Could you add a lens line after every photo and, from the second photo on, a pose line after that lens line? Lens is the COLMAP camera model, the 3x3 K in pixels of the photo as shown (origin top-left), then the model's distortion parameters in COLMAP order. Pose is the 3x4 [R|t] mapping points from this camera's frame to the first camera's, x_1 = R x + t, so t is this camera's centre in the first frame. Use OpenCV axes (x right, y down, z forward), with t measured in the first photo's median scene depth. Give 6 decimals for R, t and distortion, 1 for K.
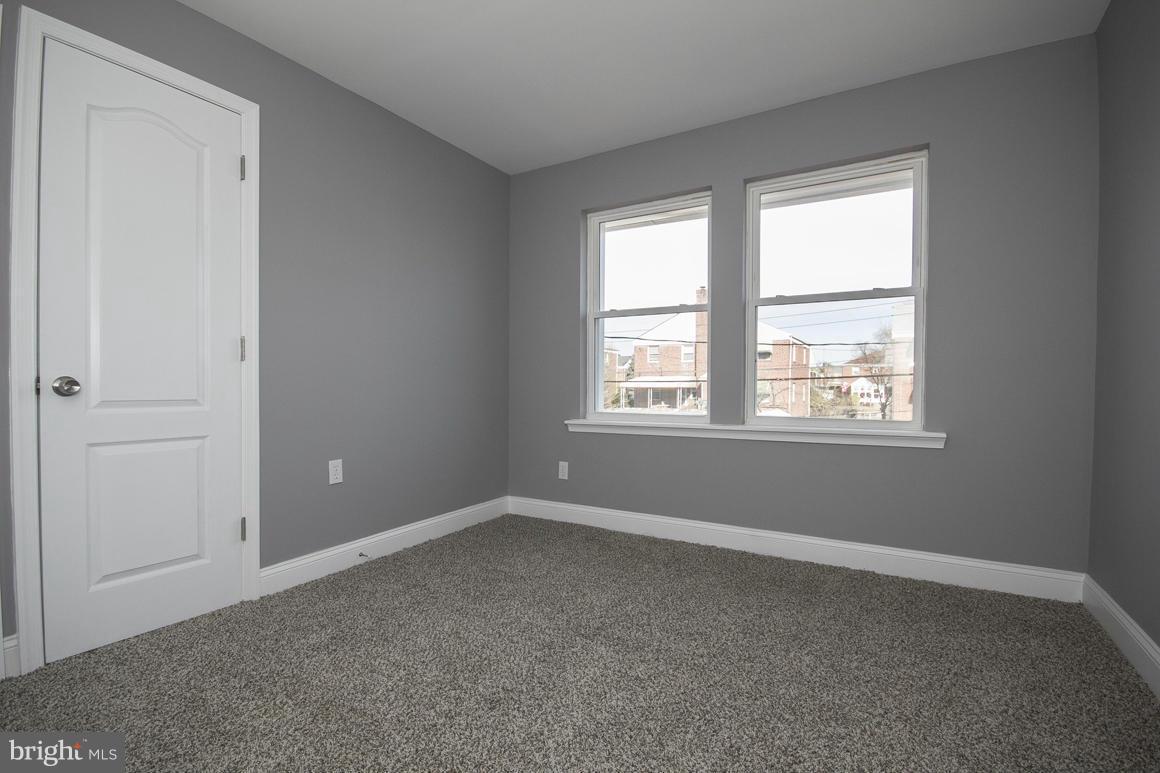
lens RADIAL K [[534.8, 0, 582.9], [0, 534.8, 391.8], [0, 0, 1]] dist [-0.015680, 0.000034]
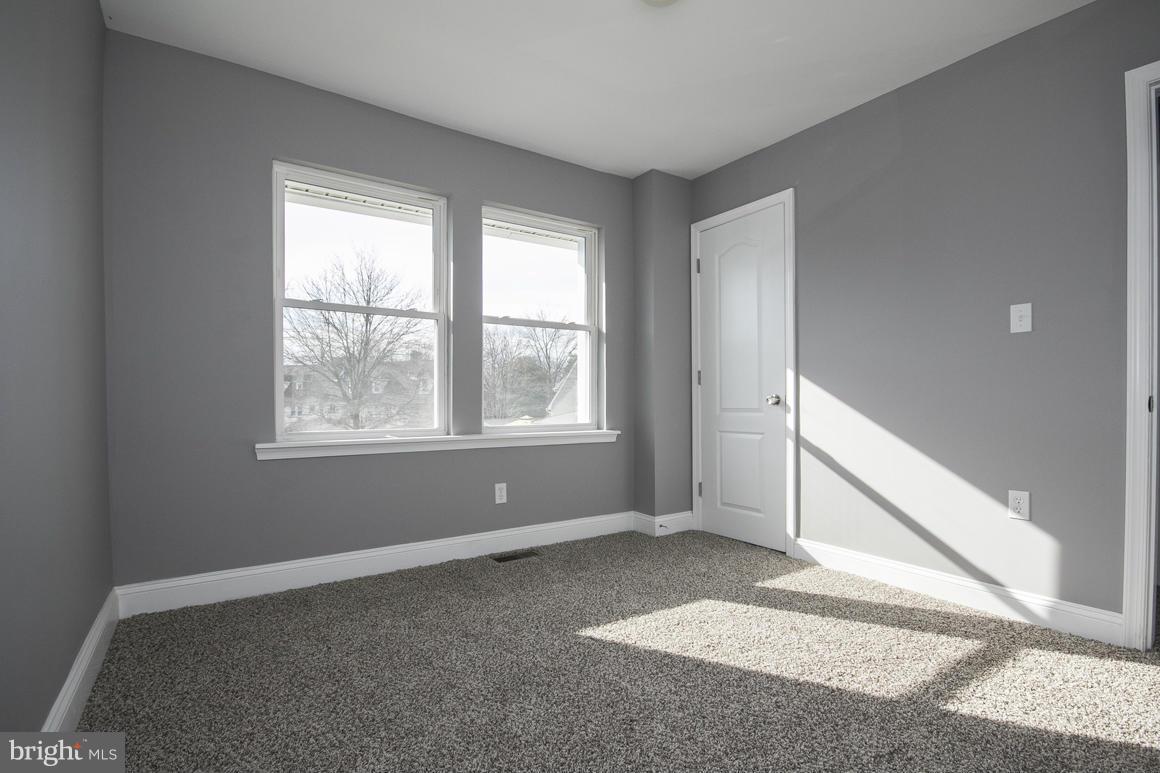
lens RADIAL K [[556.1, 0, 590.5], [0, 556.1, 394.5], [0, 0, 1]] dist [-0.012311, 0.000344]
pose [[0.399702, 0.010535, 0.916585, -0.605999], [0.000680, 0.999930, -0.011789, -0.003405], [-0.916645, 0.005335, 0.399667, 0.368994]]
